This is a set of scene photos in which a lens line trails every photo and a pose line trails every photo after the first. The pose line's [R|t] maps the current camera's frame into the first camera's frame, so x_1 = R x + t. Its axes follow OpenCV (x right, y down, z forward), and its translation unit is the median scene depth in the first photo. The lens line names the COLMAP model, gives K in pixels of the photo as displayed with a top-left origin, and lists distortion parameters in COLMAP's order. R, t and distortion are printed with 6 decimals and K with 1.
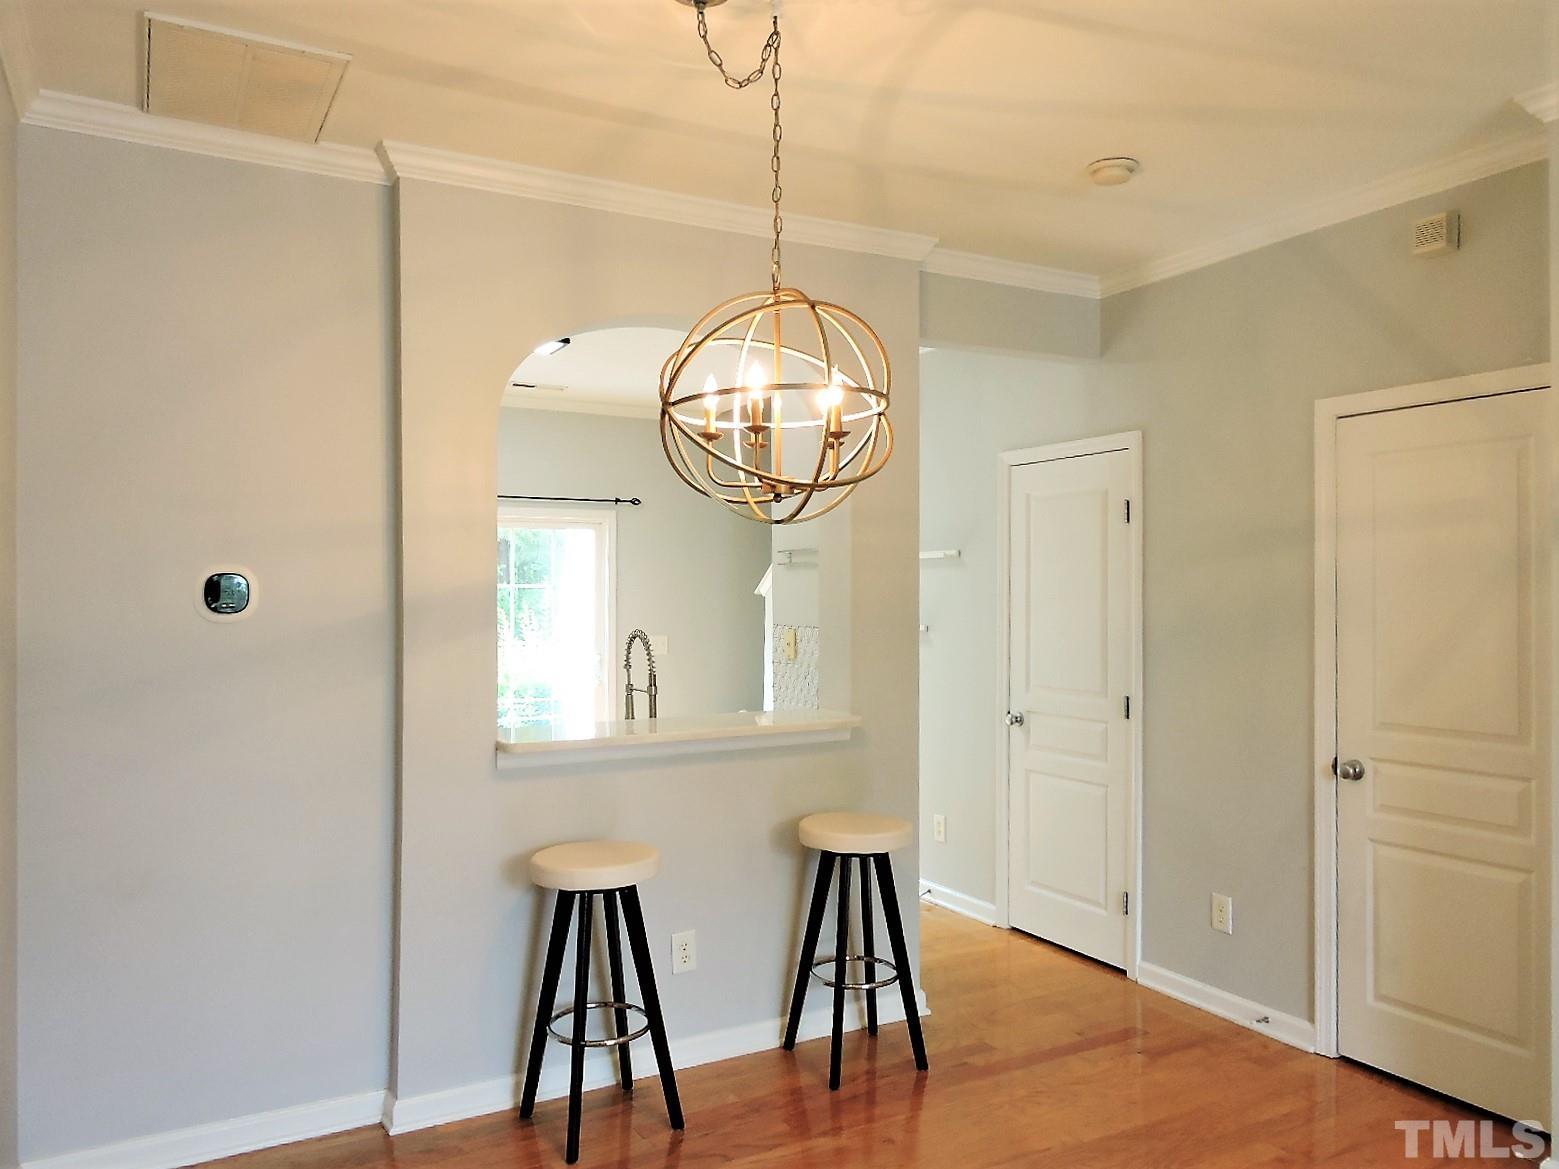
lens RADIAL K [[1139.7, 0, 779.5], [0, 1139.7, 584.5], [0, 0, 1]] dist [-0.002637, -0.001624]
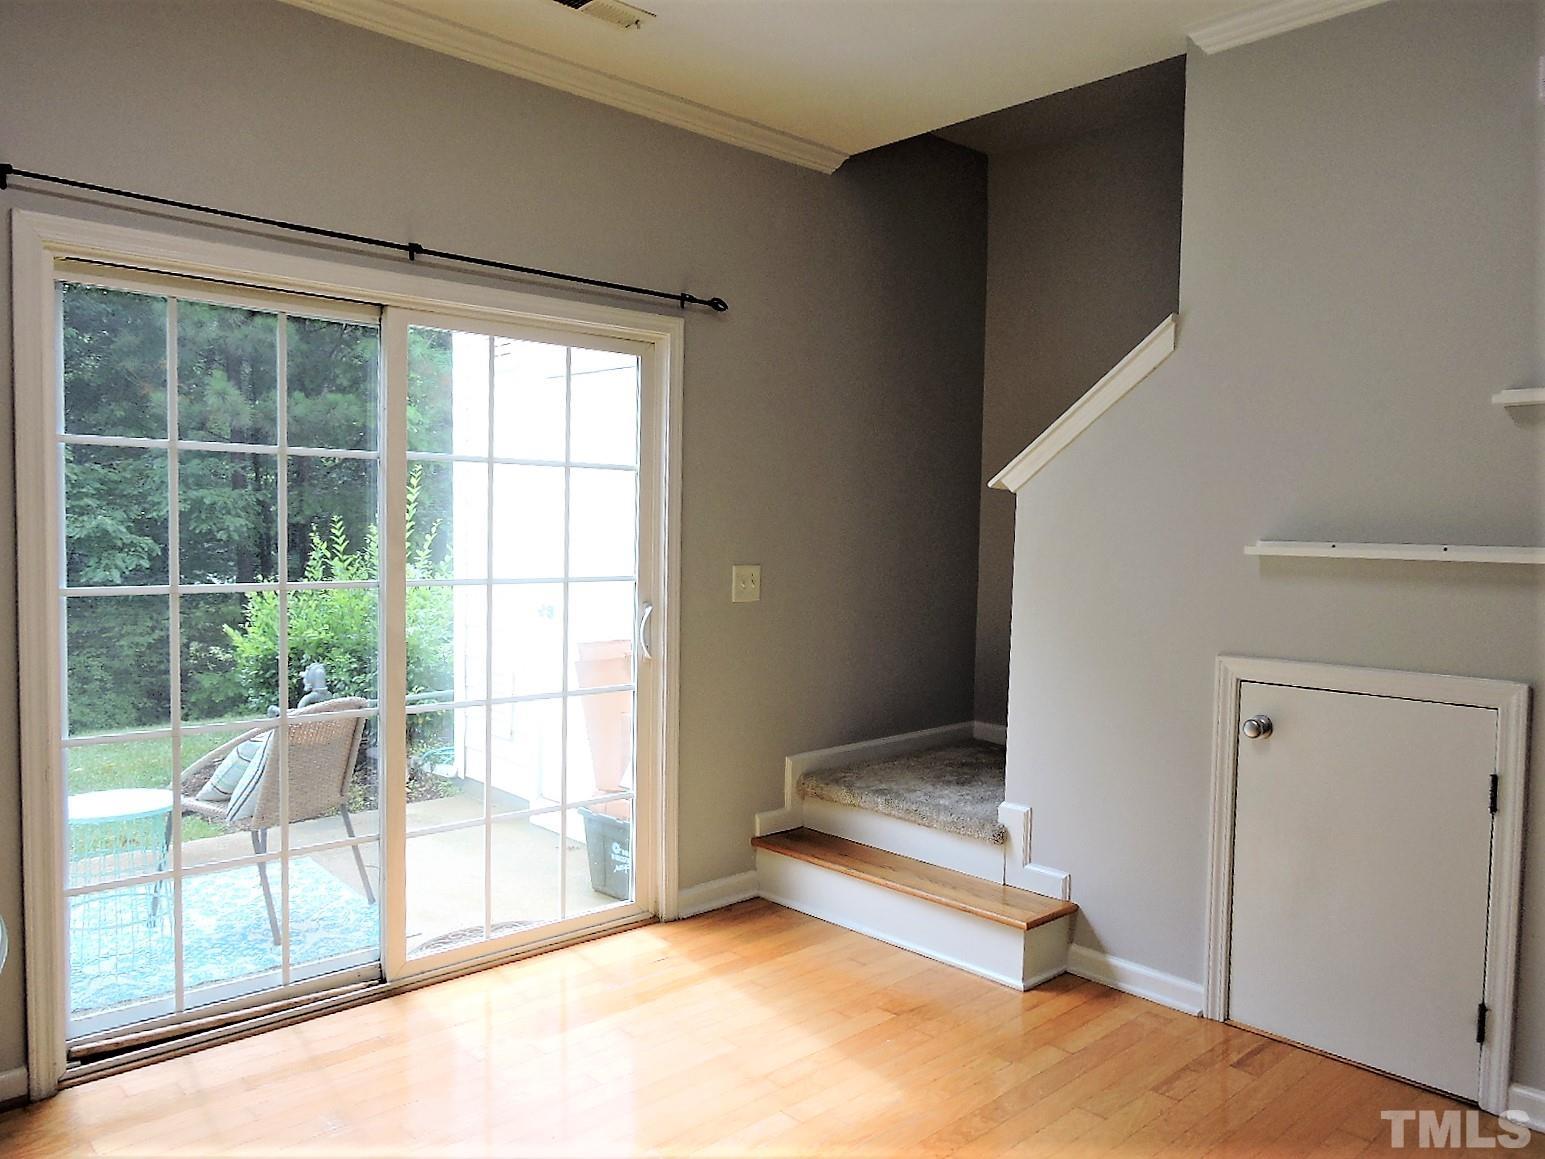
lens RADIAL K [[1140.5, 0, 772.5], [0, 1140.5, 579.5], [0, 0, 1]] dist [0.001720, -0.004705]
pose [[0.969754, 0.005846, 0.244014, -0.485202], [-0.021109, 0.997976, 0.059979, 0.041983], [-0.243169, -0.063316, 0.967915, 1.032595]]
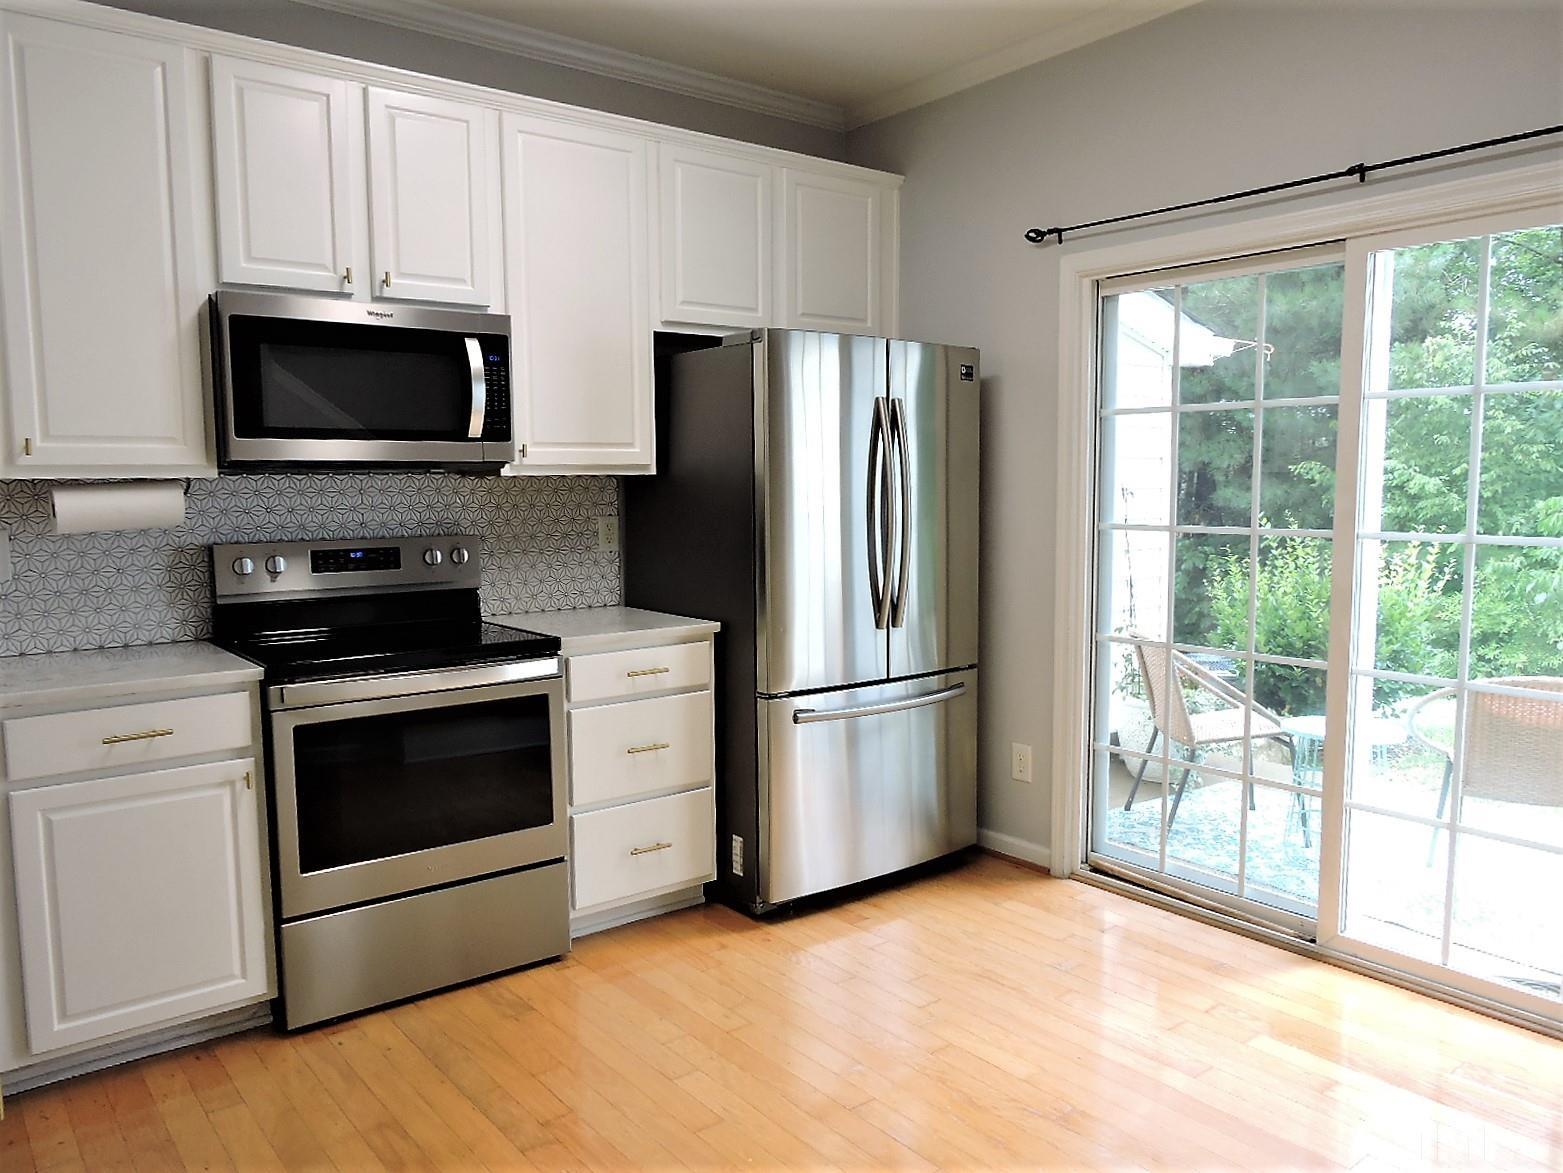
lens RADIAL K [[1153.8, 0, 781.5], [0, 1153.8, 586.5], [0, 0, 1]] dist [0.001720, -0.004705]
pose [[0.155633, 0.092332, -0.983490, 0.215811], [0.015421, 0.995274, 0.095879, 0.055436], [0.987695, -0.030089, 0.153473, 1.421653]]
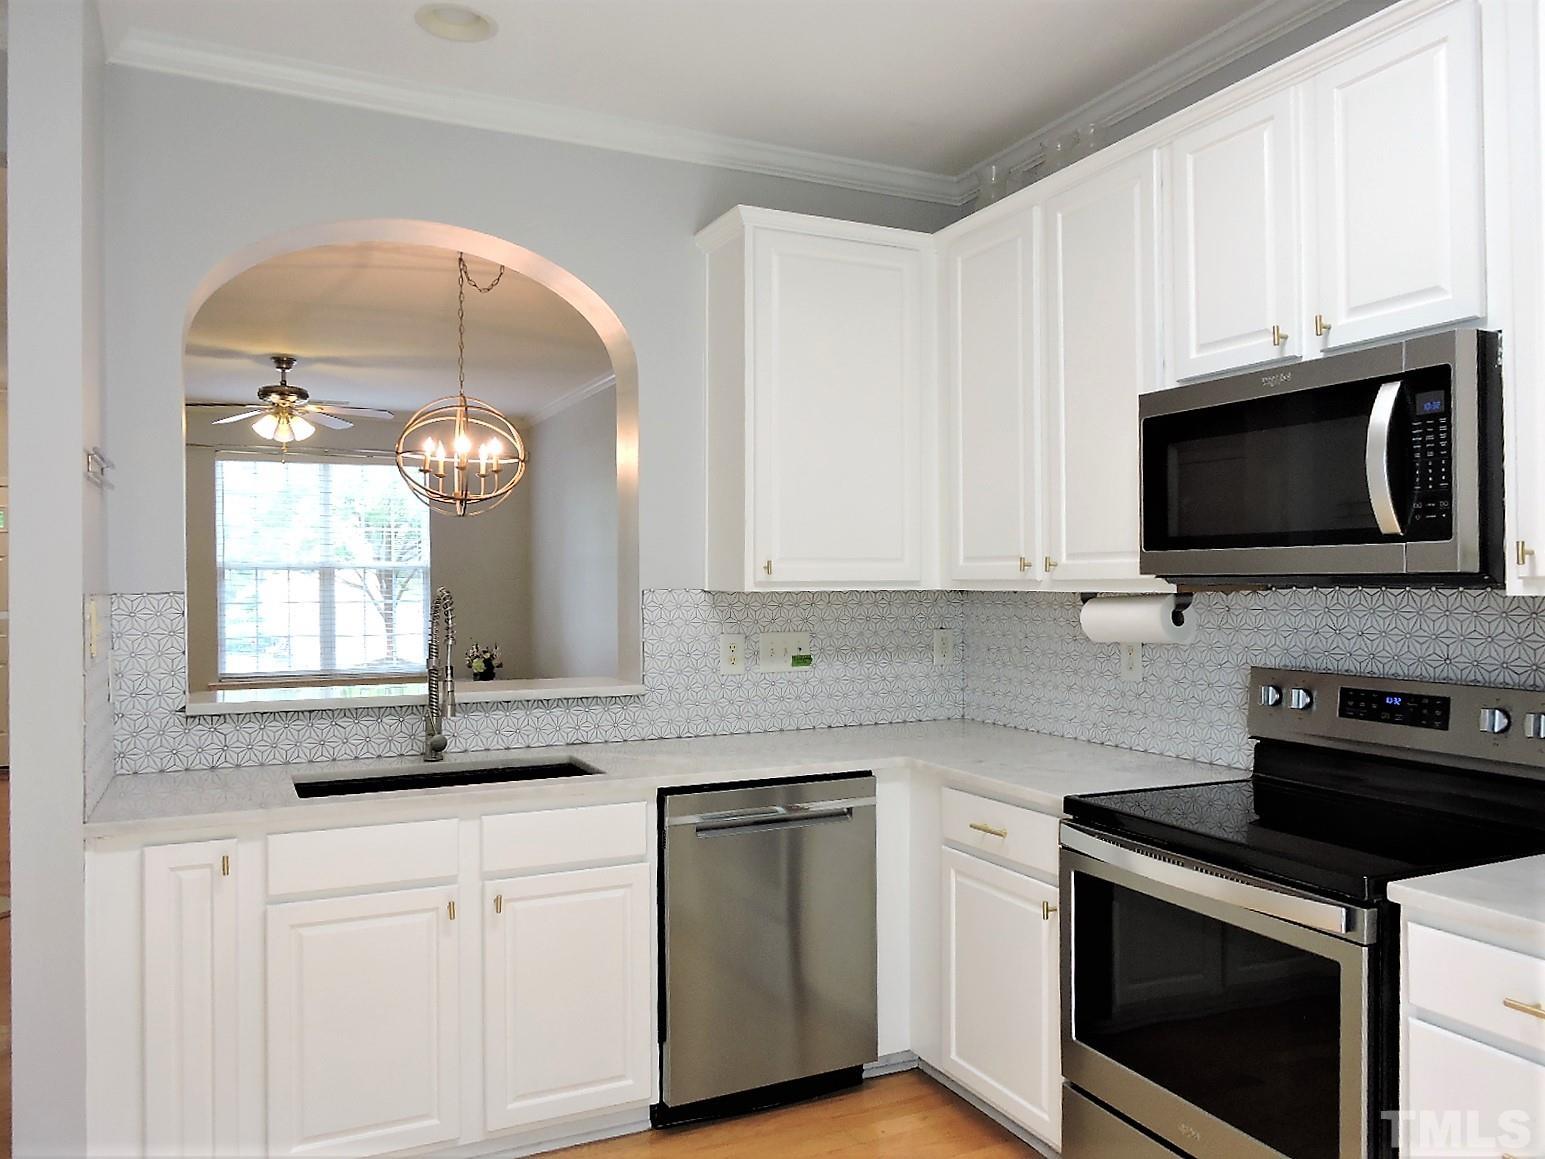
lens RADIAL K [[1140.5, 0, 772.5], [0, 1140.5, 579.5], [0, 0, 1]] dist [0.001720, -0.004705]
pose [[-0.997756, 0.009408, 0.066292, -0.427674], [0.008930, 0.999932, -0.007514, 0.045773], [-0.066358, -0.006905, -0.997772, 1.899436]]
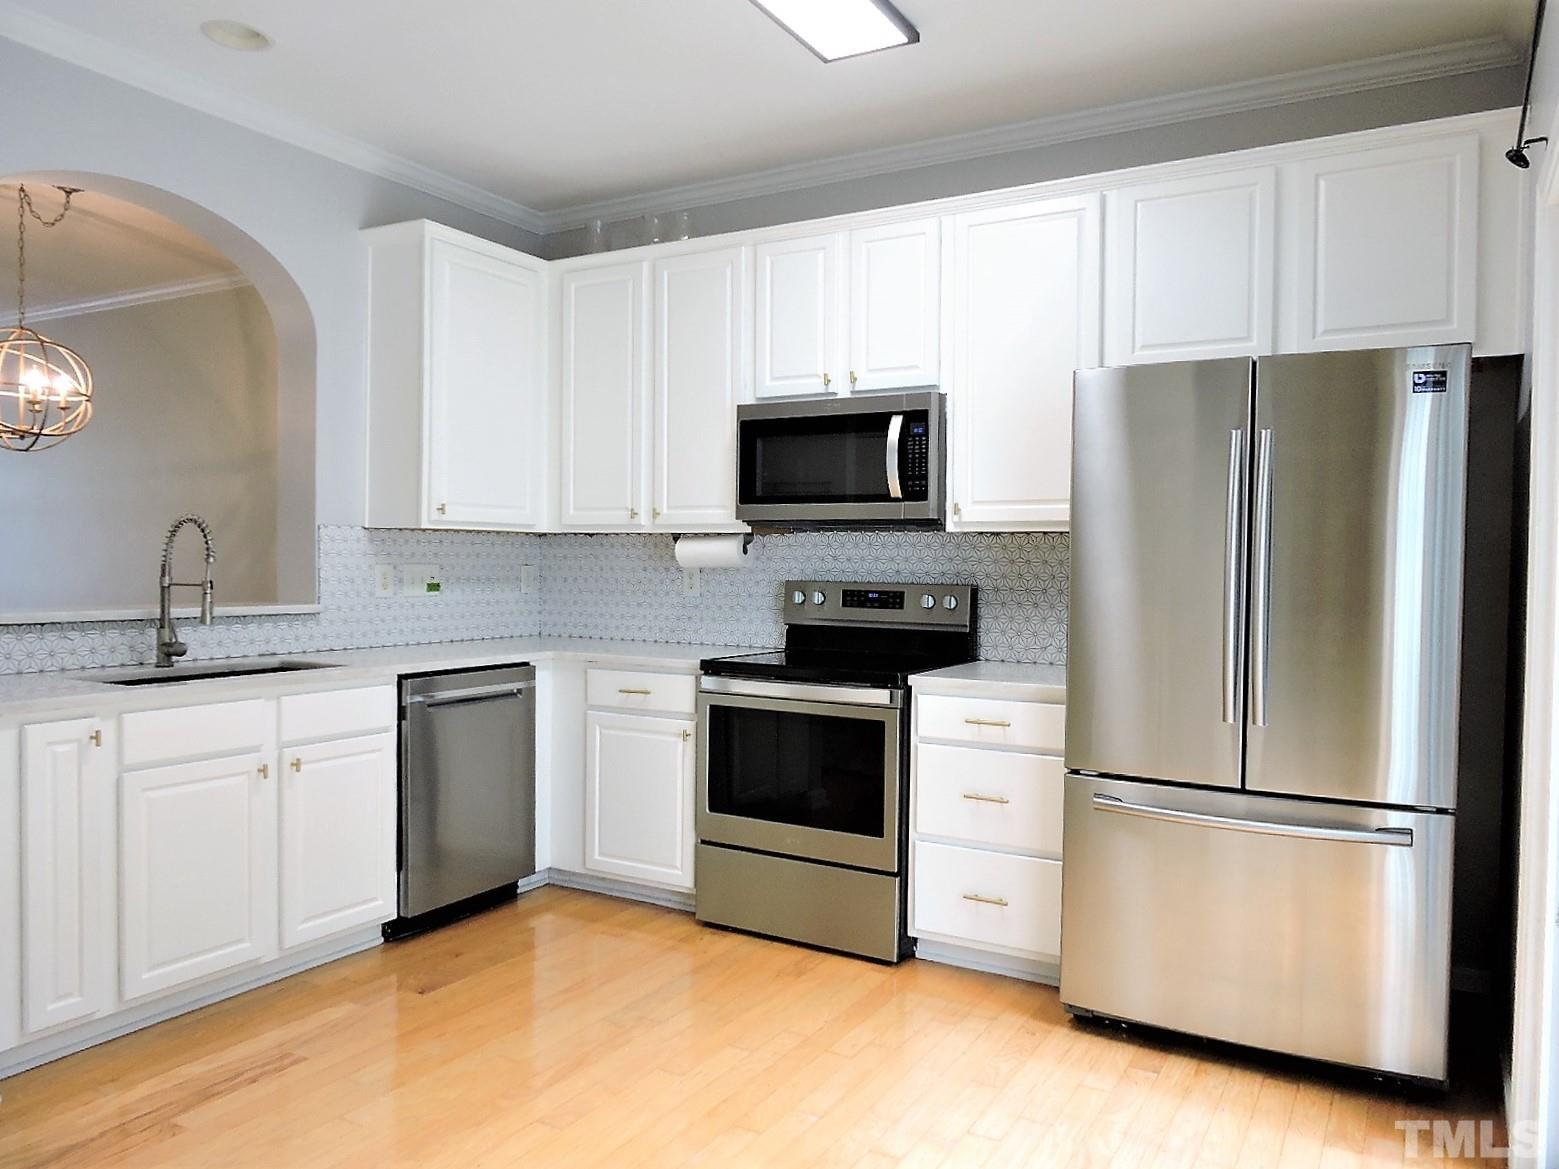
lens RADIAL K [[1139.7, 0, 779.5], [0, 1139.7, 584.5], [0, 0, 1]] dist [-0.002637, -0.001624]
pose [[-0.861581, 0.005503, -0.507590, -0.082768], [-0.004776, 0.999809, 0.018945, 0.081142], [0.507597, 0.018747, -0.861391, 2.155090]]
